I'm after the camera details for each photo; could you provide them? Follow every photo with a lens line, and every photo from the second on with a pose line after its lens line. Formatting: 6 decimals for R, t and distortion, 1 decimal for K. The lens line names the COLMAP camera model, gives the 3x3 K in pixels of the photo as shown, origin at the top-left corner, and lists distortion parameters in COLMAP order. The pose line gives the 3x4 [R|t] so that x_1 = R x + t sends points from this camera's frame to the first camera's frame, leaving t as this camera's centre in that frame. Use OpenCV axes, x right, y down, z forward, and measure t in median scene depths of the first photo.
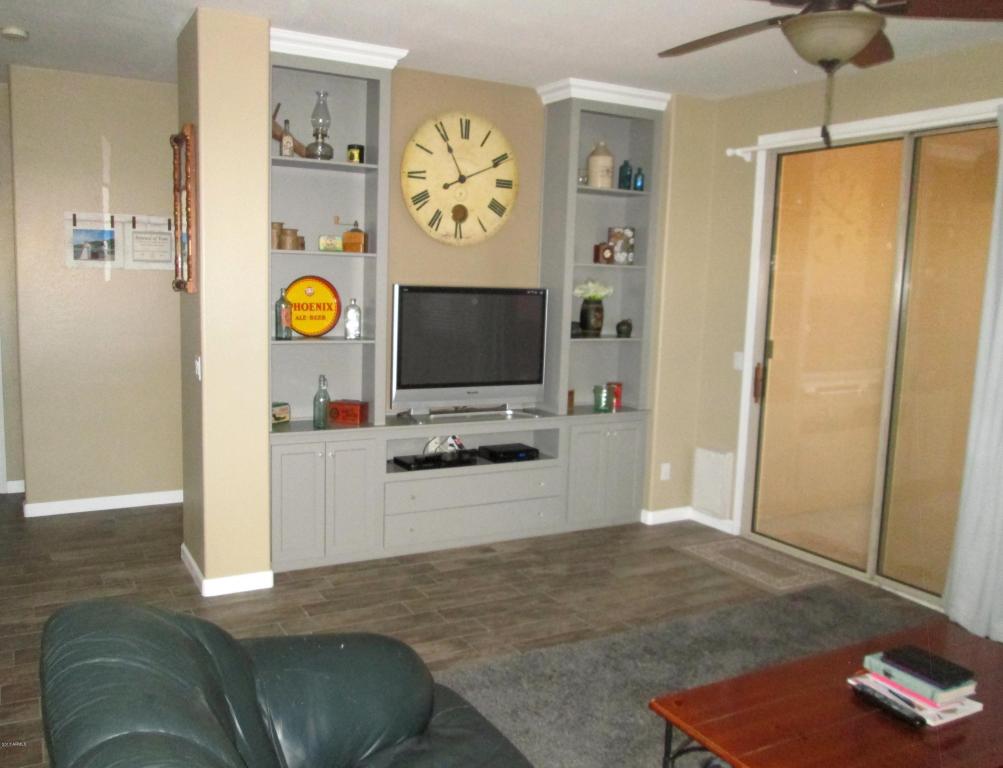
lens RADIAL K [[858.9, 0, 499.8], [0, 858.9, 382.0], [0, 0, 1]] dist [-0.037421, 0.006310]
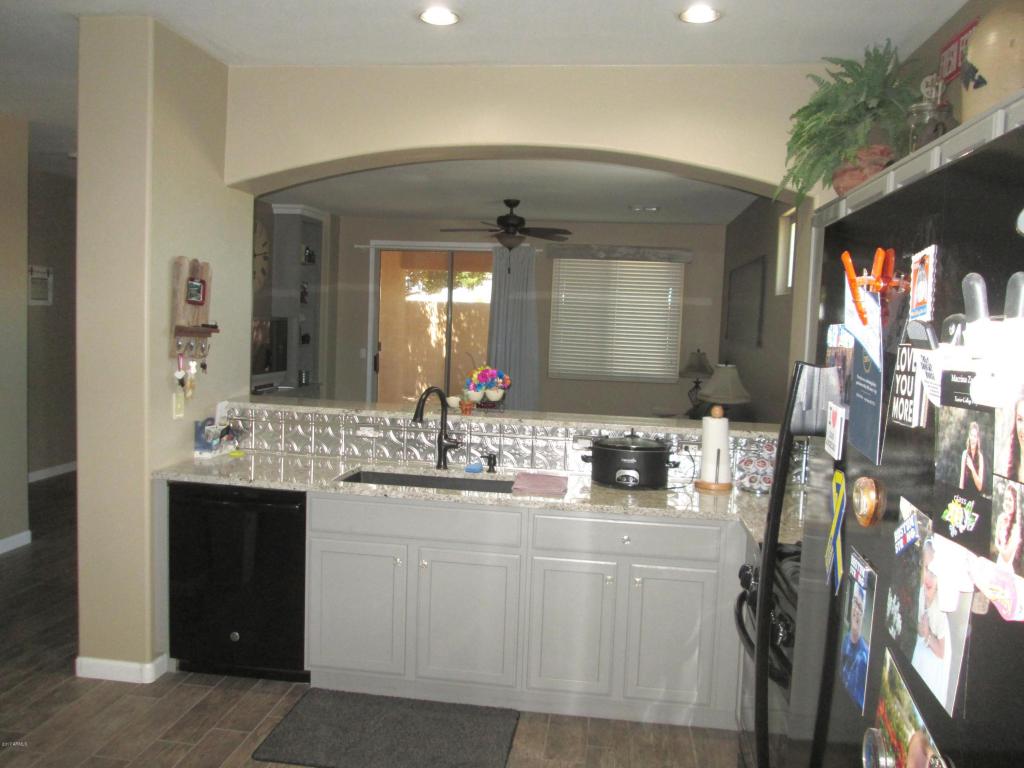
lens RADIAL K [[846.7, 0, 512.2], [0, 846.7, 383.6], [0, 0, 1]] dist [-0.047032, -0.006344]
pose [[0.588196, -0.069363, 0.805738, -1.105592], [0.080631, 0.996381, 0.026914, 0.019812], [-0.804689, 0.049137, 0.591660, -0.414883]]
